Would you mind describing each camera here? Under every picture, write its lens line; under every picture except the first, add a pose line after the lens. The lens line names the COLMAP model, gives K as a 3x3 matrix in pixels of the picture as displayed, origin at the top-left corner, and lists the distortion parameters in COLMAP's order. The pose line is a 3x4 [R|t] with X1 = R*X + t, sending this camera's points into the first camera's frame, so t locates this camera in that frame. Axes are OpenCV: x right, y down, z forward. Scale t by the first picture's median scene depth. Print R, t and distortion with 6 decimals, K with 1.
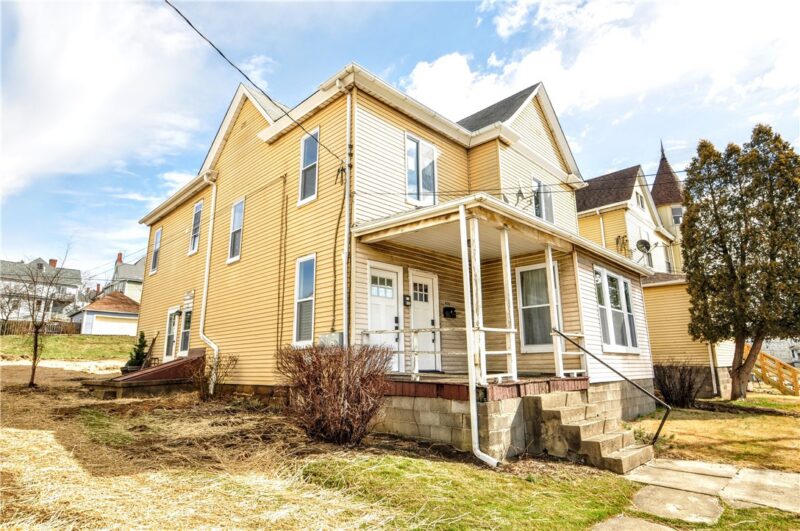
lens RADIAL K [[444.4, 0, 398.7], [0, 444.4, 264.7], [0, 0, 1]] dist [-0.007142, -0.001389]
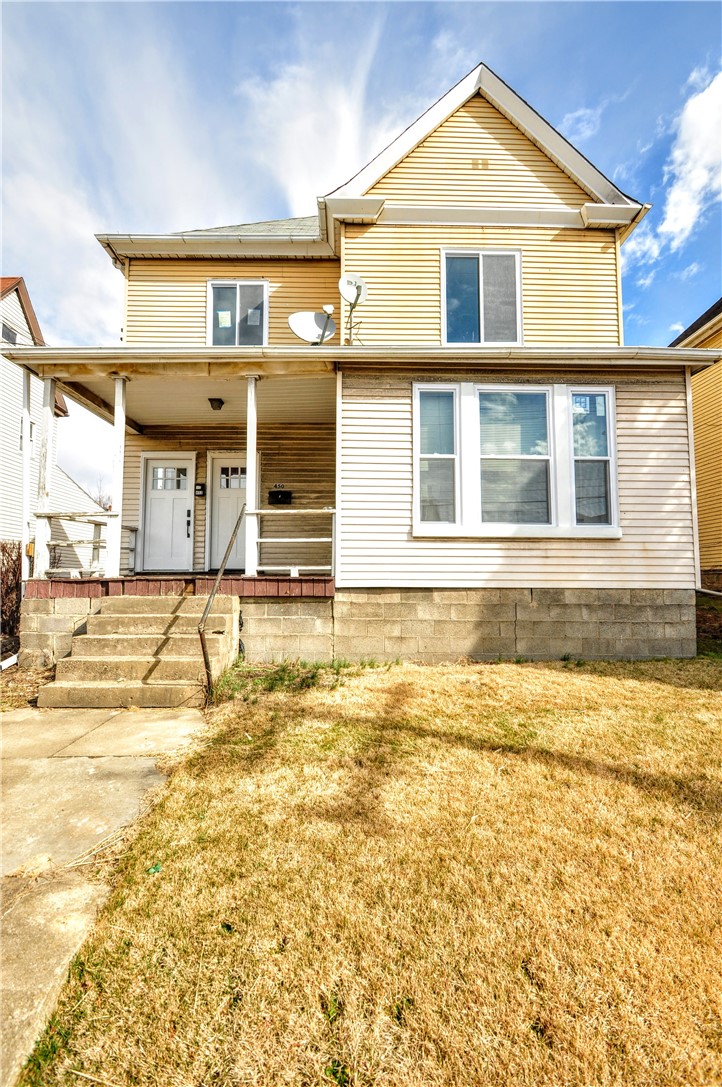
lens RADIAL K [[485.4, 0, 364.6], [0, 485.4, 545.5], [0, 0, 1]] dist [-0.000556, -0.000480]
pose [[0.707297, -0.046780, -0.705367, 0.929958], [0.152306, 0.984458, 0.087434, 0.158530], [0.690314, -0.169273, 0.703430, 0.568340]]
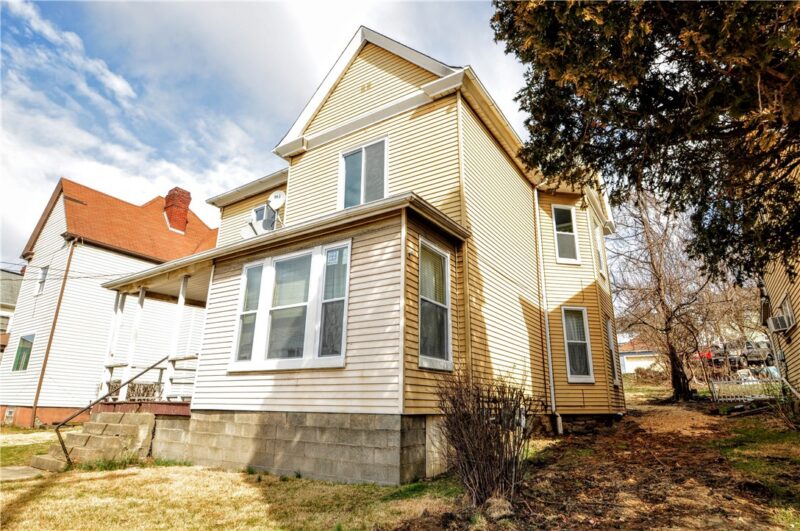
lens RADIAL K [[444.4, 0, 401.5], [0, 444.4, 266.2], [0, 0, 1]] dist [-0.007142, -0.001389]
pose [[0.189115, -0.287410, -0.938952, 1.435847], [0.210168, 0.945896, -0.247205, 0.304431], [0.959200, -0.150588, 0.239288, 1.235382]]
